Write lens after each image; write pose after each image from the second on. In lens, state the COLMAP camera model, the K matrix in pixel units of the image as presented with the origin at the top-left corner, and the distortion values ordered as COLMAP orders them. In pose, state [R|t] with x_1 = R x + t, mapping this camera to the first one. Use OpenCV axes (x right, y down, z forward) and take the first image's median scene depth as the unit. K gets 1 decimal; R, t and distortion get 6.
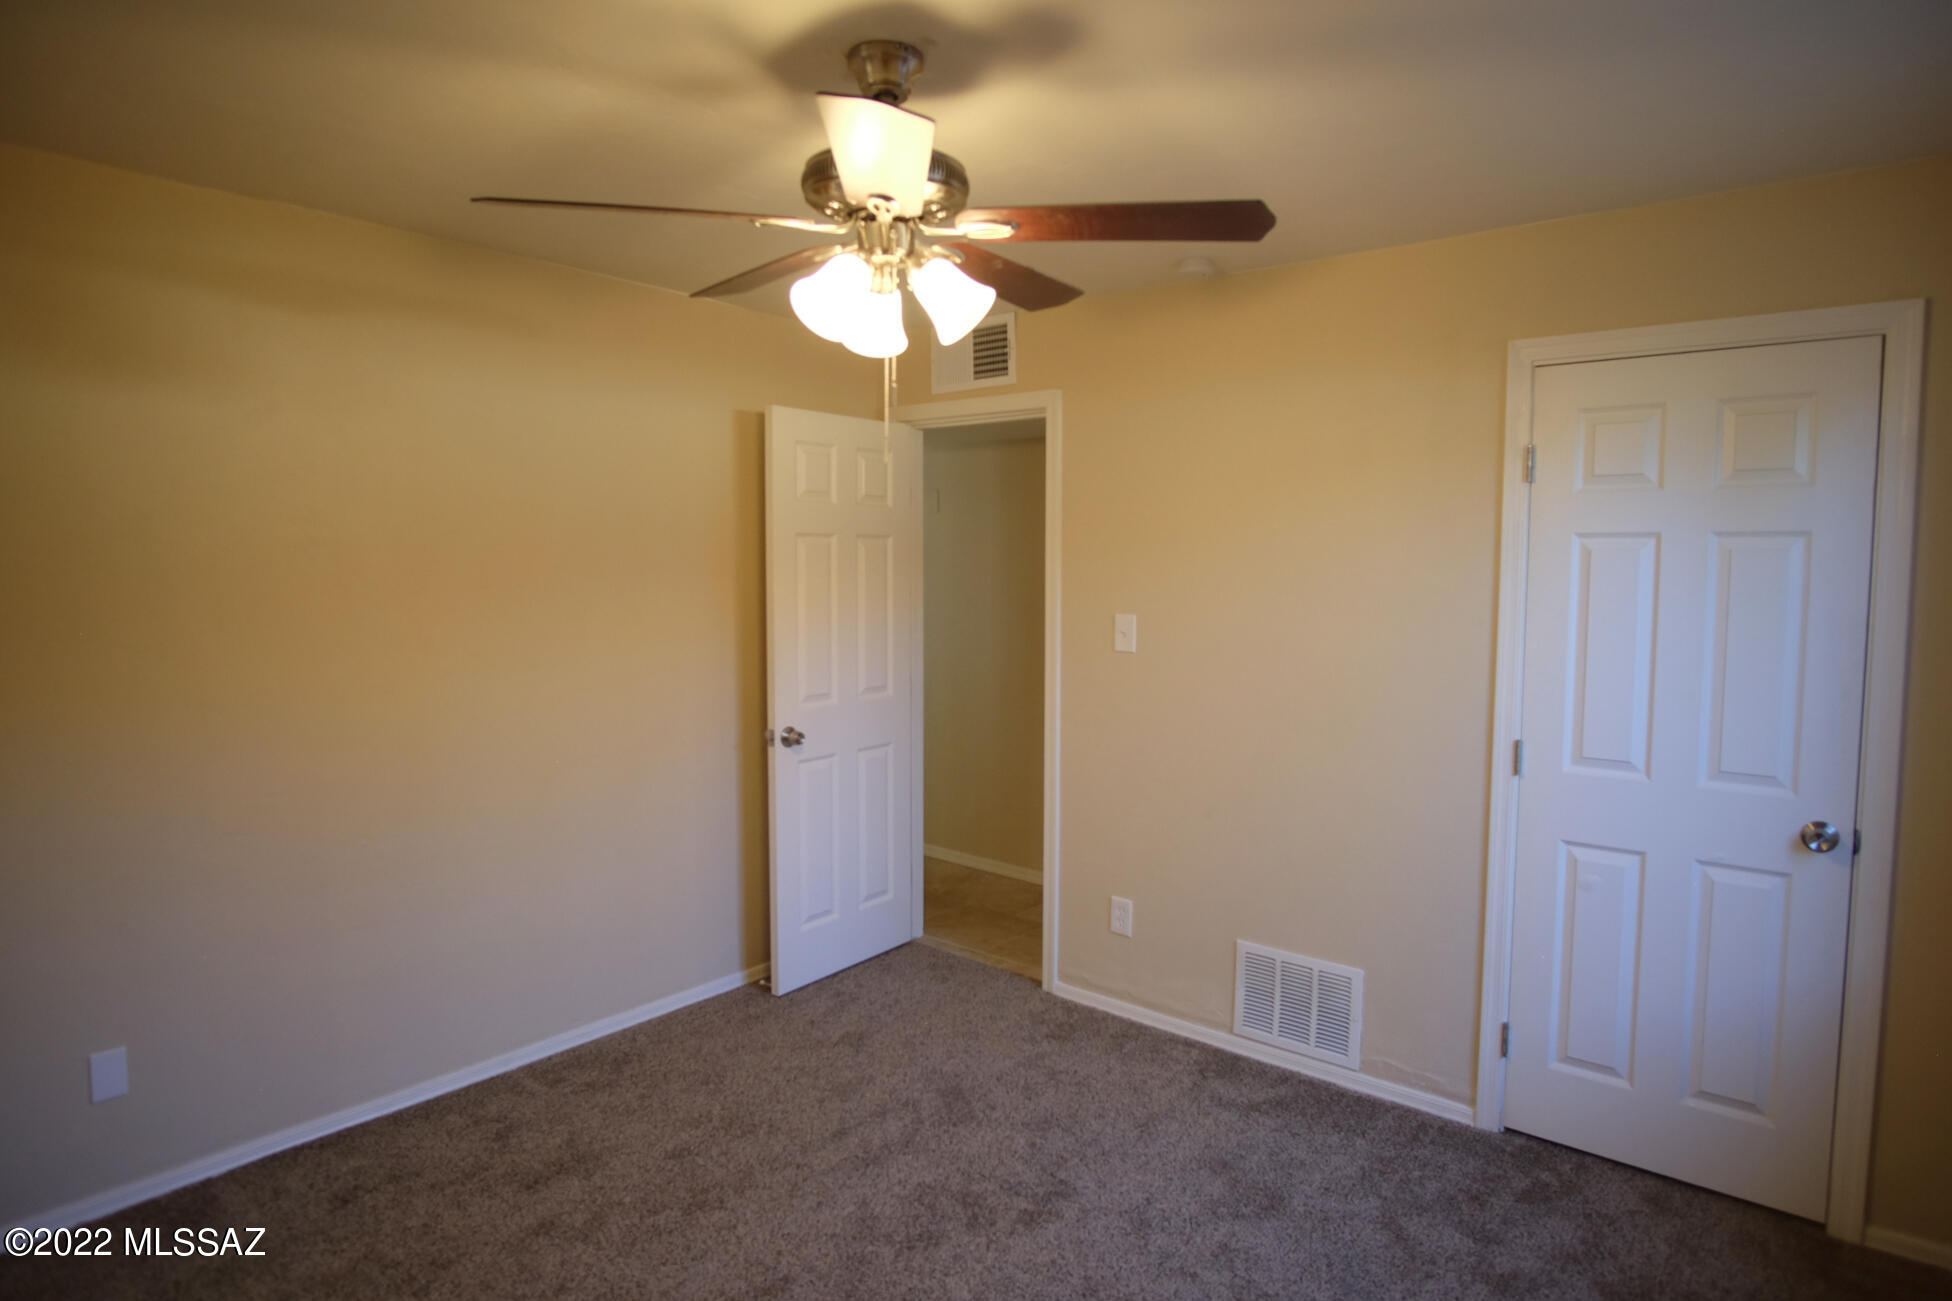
lens RADIAL K [[1147.8, 0, 961.3], [0, 1147.8, 645.7], [0, 0, 1]] dist [-0.000046, -0.000031]
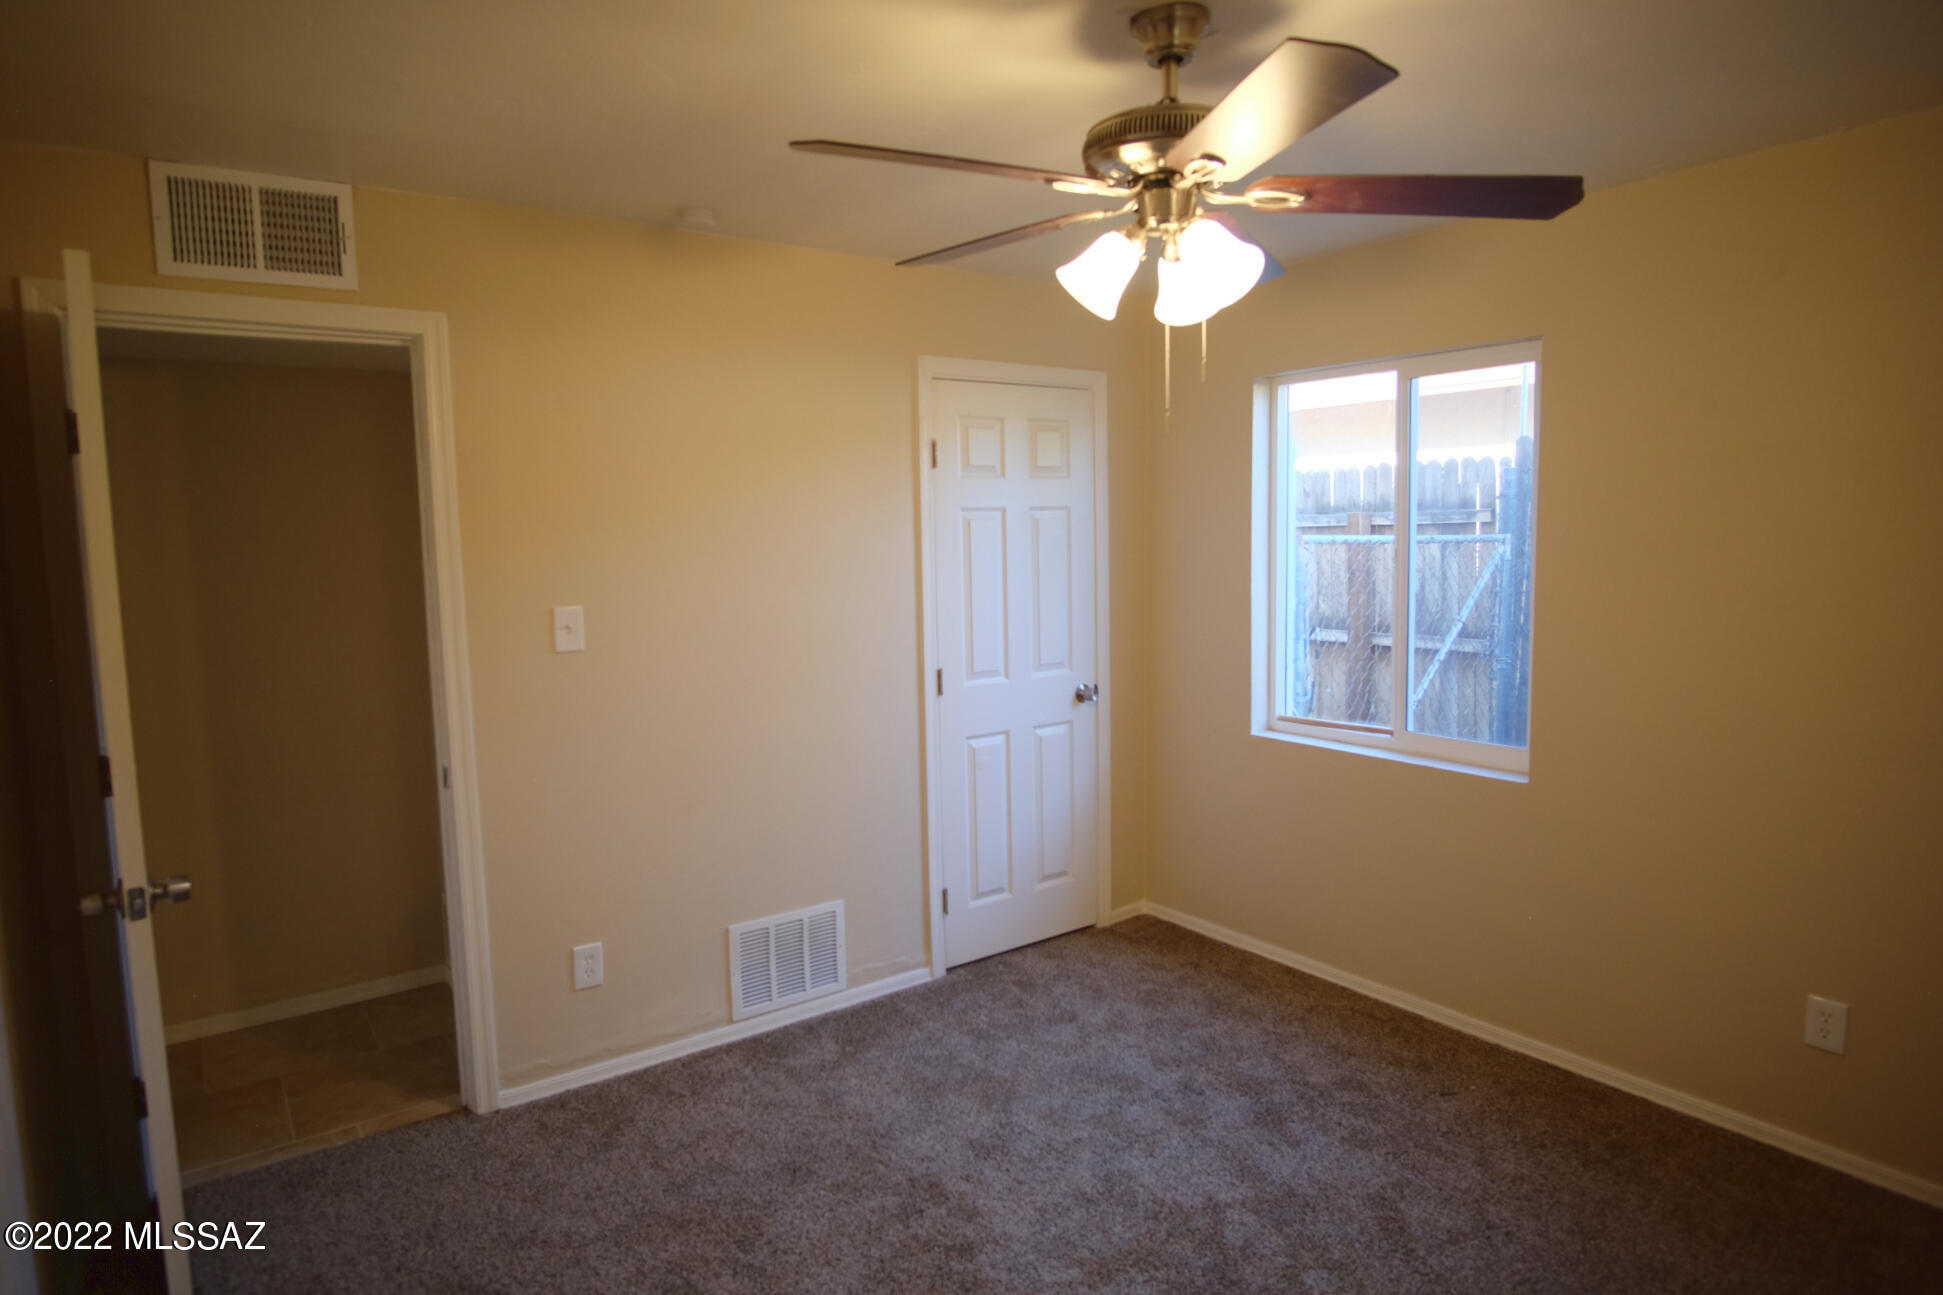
lens RADIAL K [[1142.5, 0, 956.9], [0, 1142.5, 642.7], [0, 0, 1]] dist [-0.000046, -0.000031]
pose [[0.230537, -0.108260, 0.967022, -0.739541], [0.099394, 0.991214, 0.087272, -0.056248], [-0.967974, 0.075997, 0.239272, 0.664676]]
